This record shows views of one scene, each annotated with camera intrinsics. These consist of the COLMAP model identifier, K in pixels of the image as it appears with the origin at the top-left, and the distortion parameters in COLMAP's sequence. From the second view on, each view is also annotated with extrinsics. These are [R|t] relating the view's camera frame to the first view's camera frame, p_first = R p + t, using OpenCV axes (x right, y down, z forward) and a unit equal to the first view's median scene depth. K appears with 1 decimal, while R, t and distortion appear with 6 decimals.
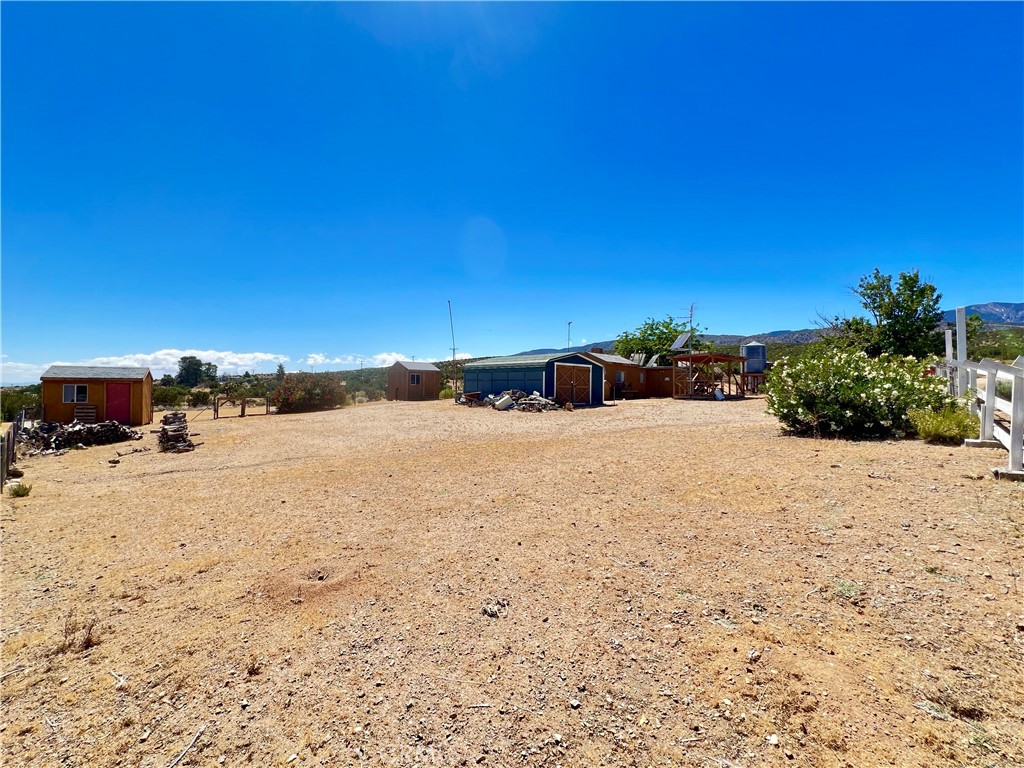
lens RADIAL K [[417.6, 0, 513.2], [0, 417.6, 385.3], [0, 0, 1]] dist [-0.000278, -0.000092]
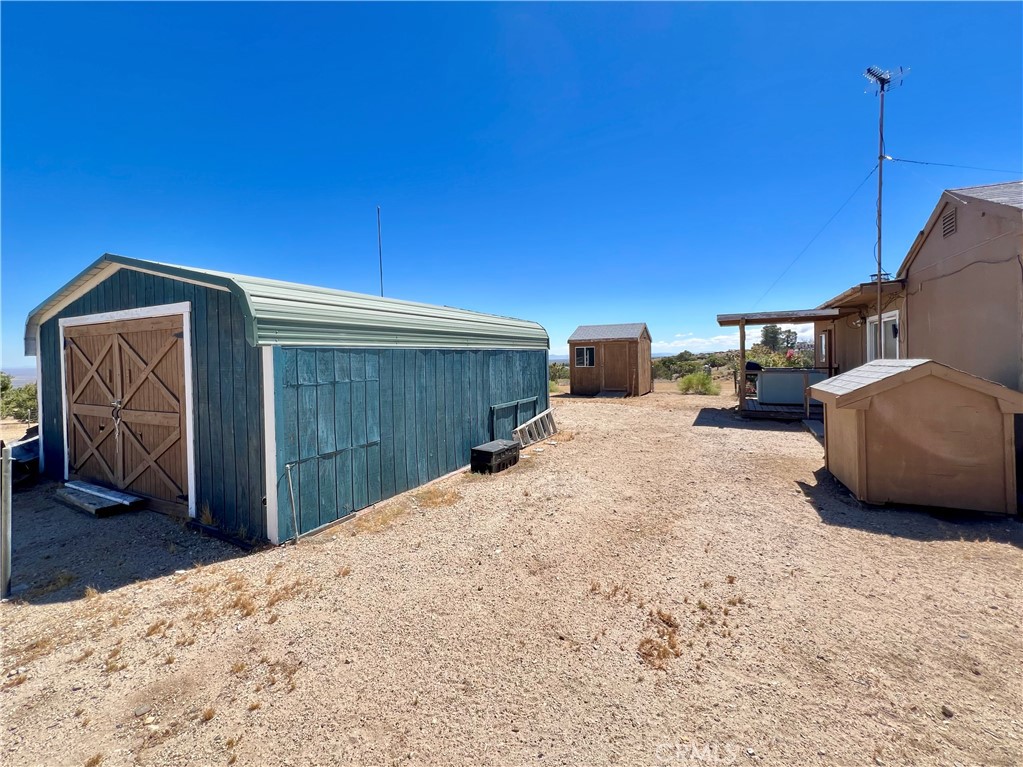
lens RADIAL K [[417.2, 0, 471.8], [0, 417.2, 358.9], [0, 0, 1]] dist [-0.000278, -0.000092]
pose [[0.282836, -0.010229, -0.959114, 0.229583], [0.023478, 0.999717, -0.003739, -0.011935], [0.958881, -0.021461, 0.282997, 0.623339]]
